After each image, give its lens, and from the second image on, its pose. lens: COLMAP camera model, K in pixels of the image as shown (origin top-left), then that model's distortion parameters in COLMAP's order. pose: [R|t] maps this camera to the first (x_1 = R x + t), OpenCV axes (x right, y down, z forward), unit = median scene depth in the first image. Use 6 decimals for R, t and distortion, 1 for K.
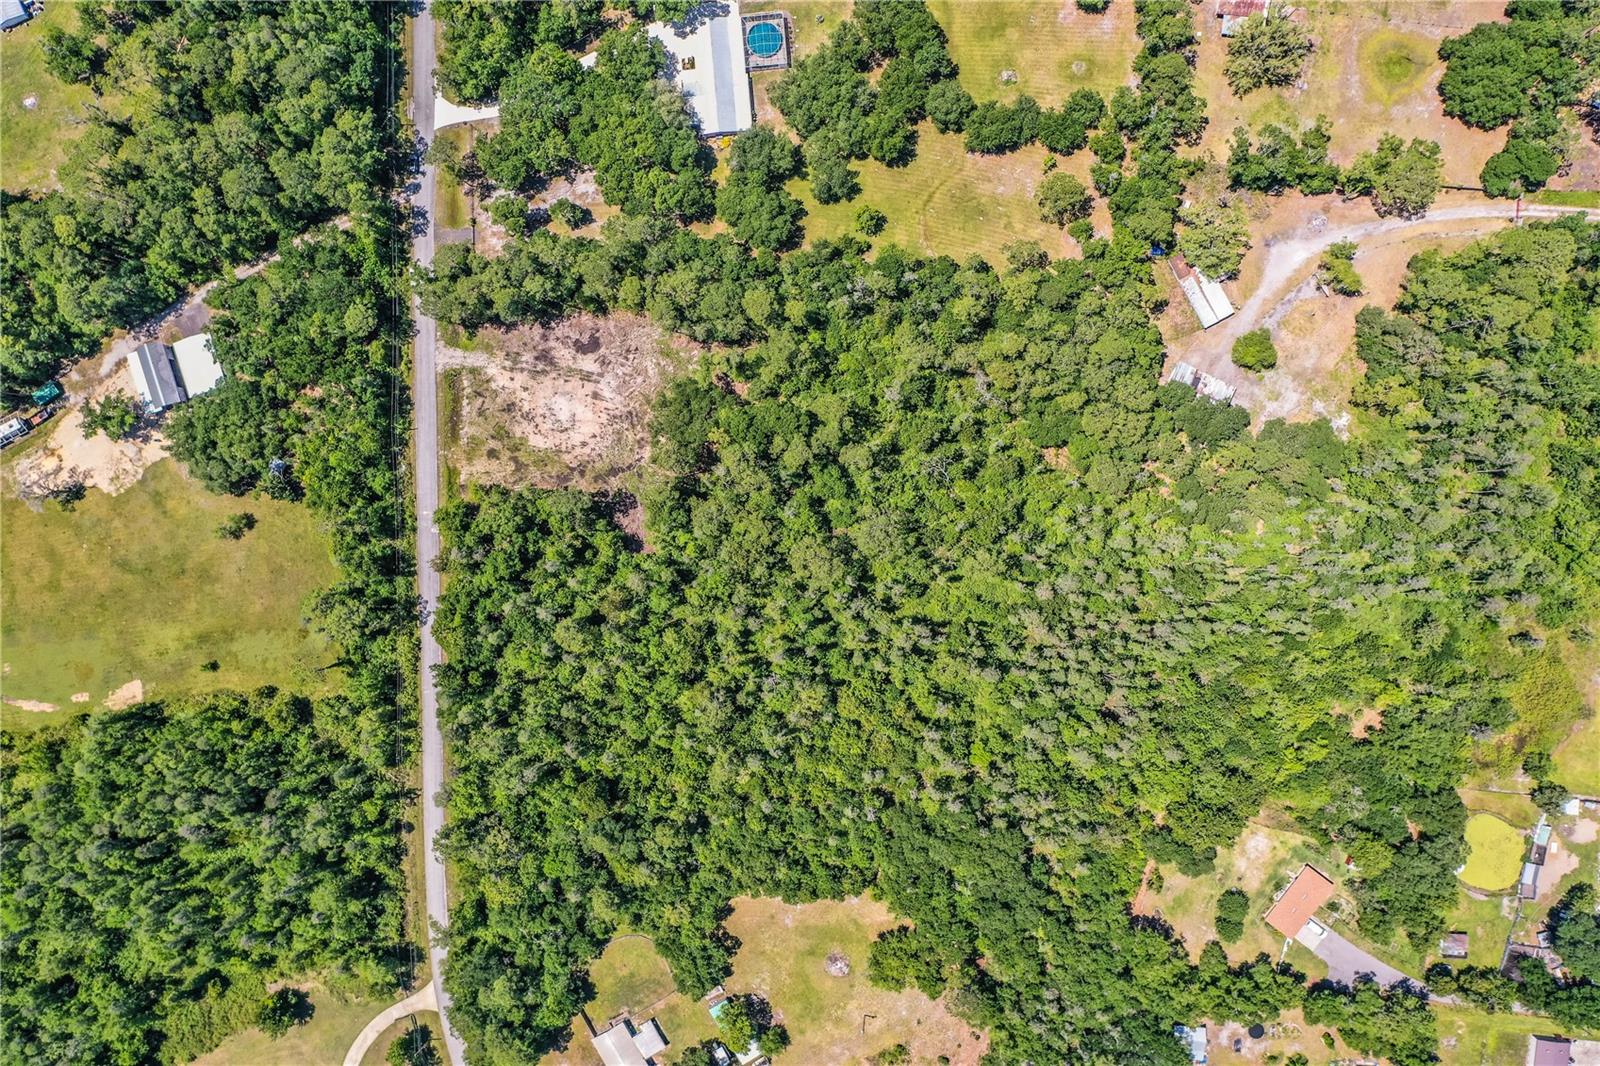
lens RADIAL K [[1267.5, 0, 778.0], [0, 1267.5, 512.7], [0, 0, 1]] dist [-0.000454, 0.002398]
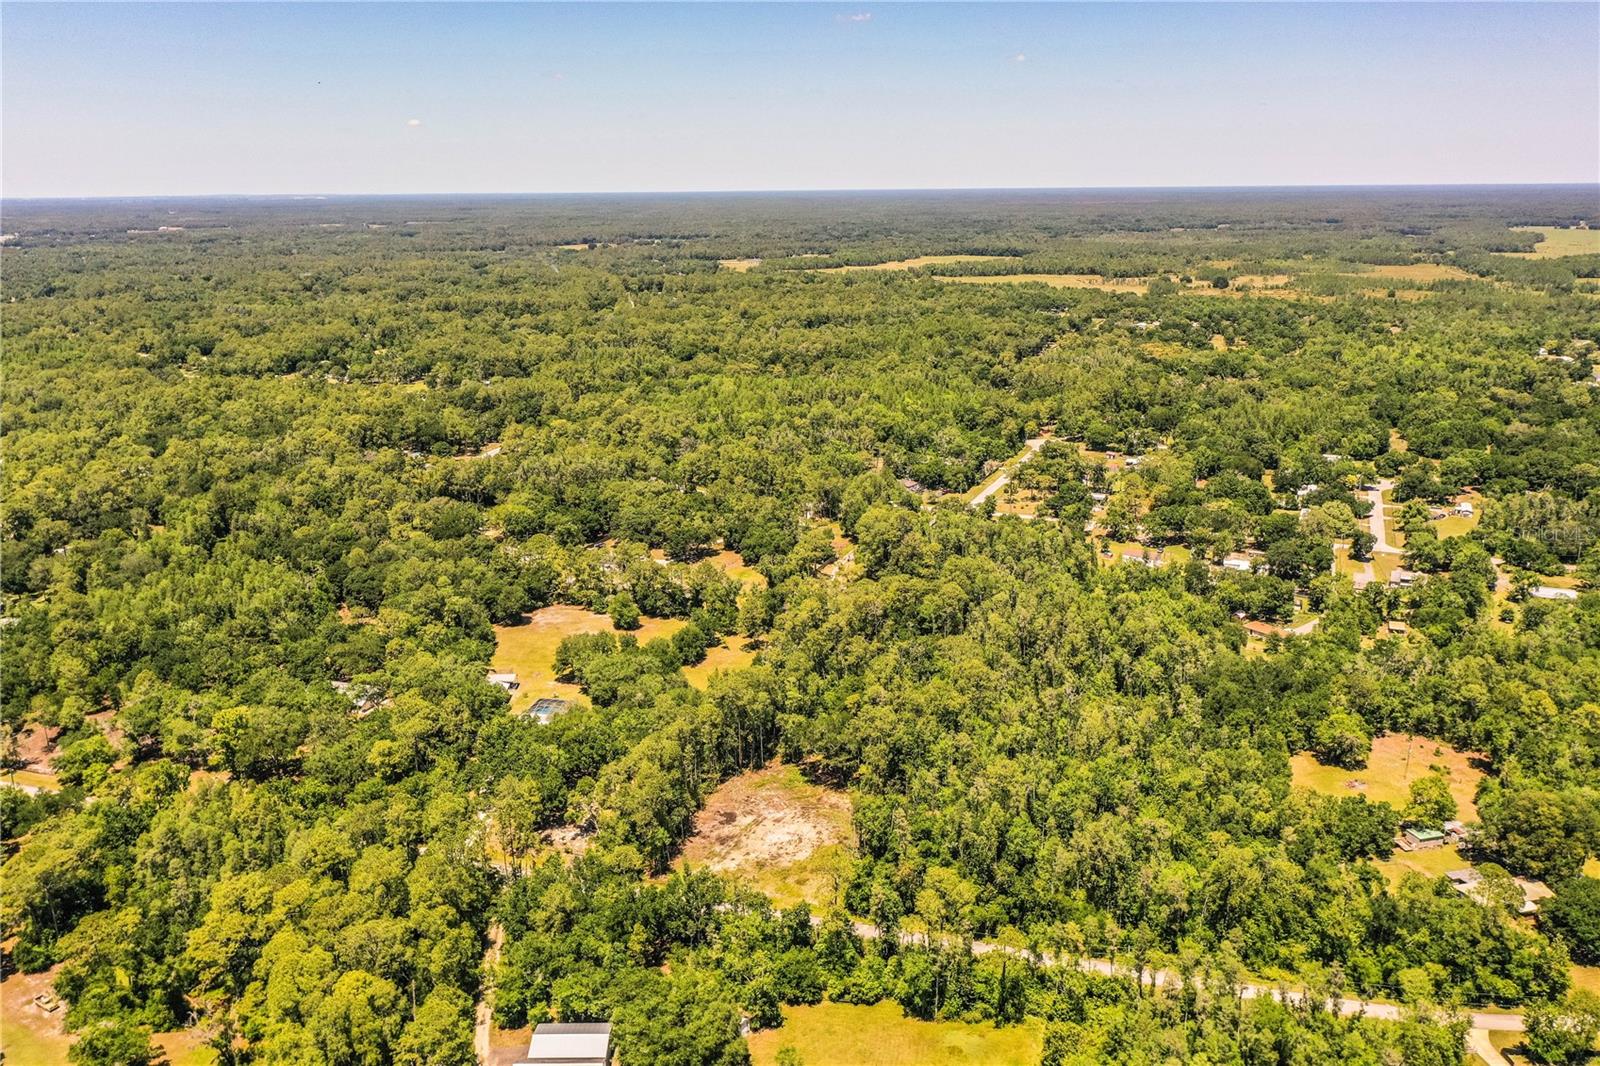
lens RADIAL K [[1267.5, 0, 789.8], [0, 1267.5, 528.8], [0, 0, 1]] dist [-0.000454, 0.002398]
pose [[0.305893, -0.221718, 0.925889, -1.049366], [0.952000, 0.059806, -0.300198, 0.213237], [0.011186, 0.973275, 0.229370, 0.545321]]
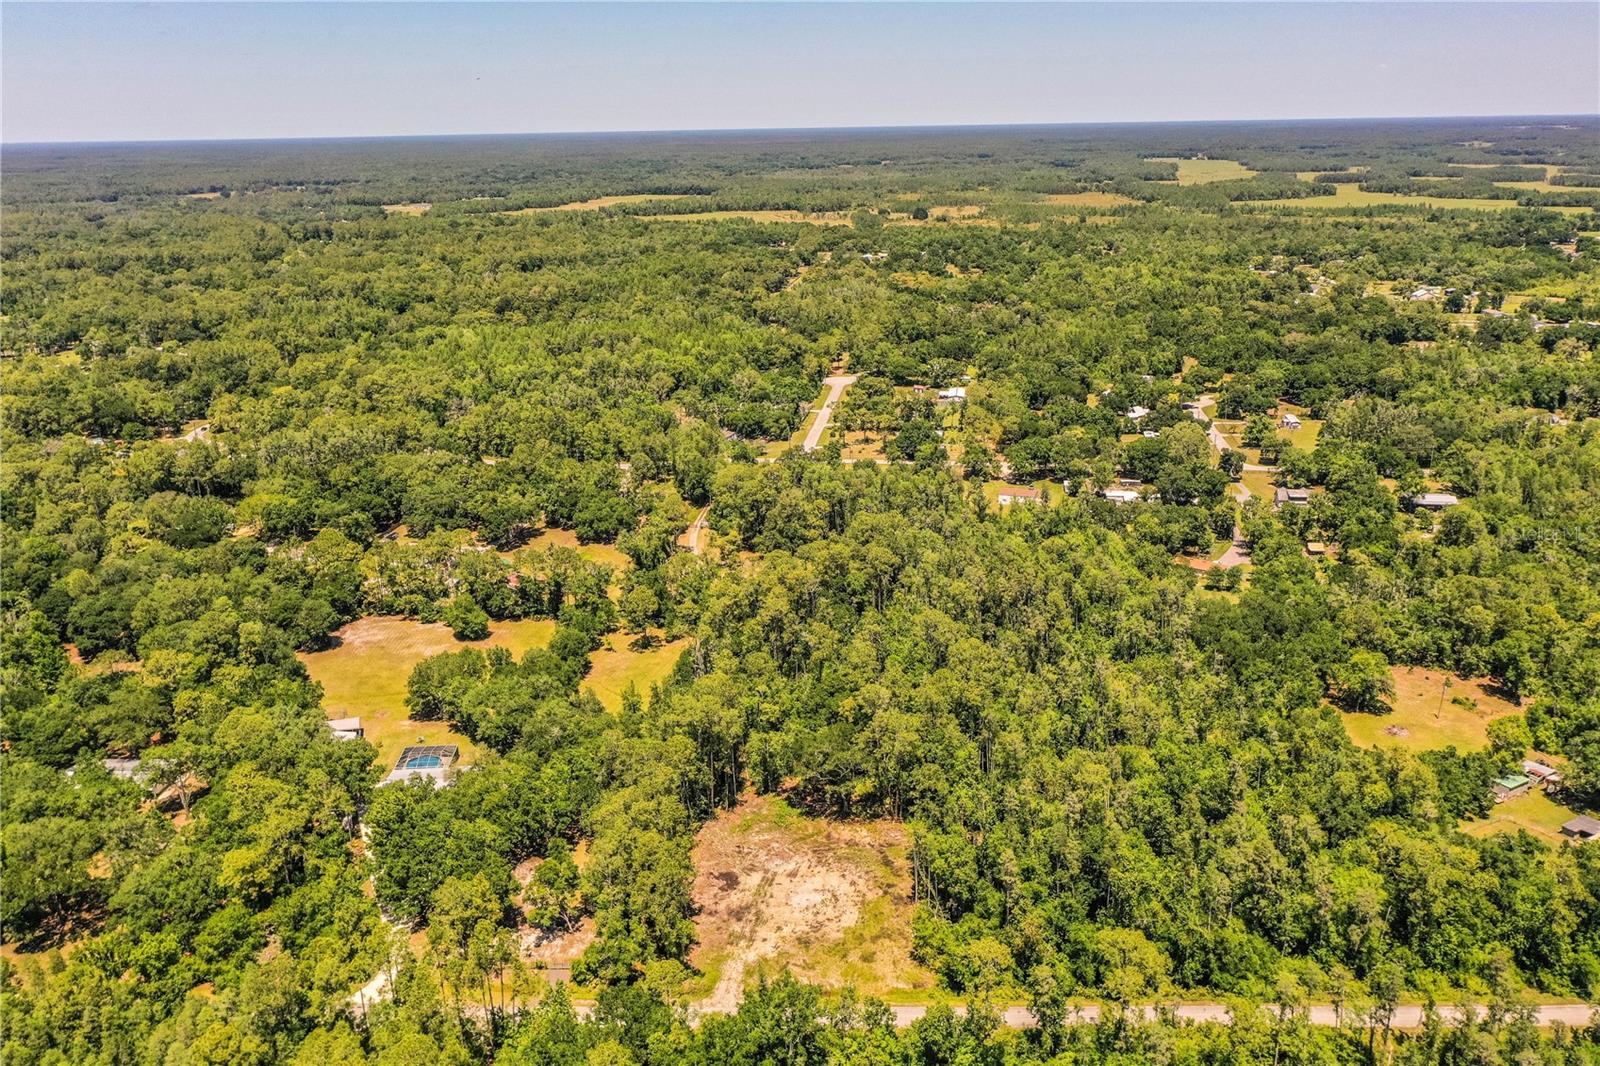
lens RADIAL K [[1267.5, 0, 796.3], [0, 1267.5, 562.0], [0, 0, 1]] dist [-0.000454, 0.002398]
pose [[0.038491, -0.297753, 0.953867, -0.856164], [0.998879, -0.014849, -0.044943, -0.051872], [0.027546, 0.954527, 0.296848, 0.585761]]
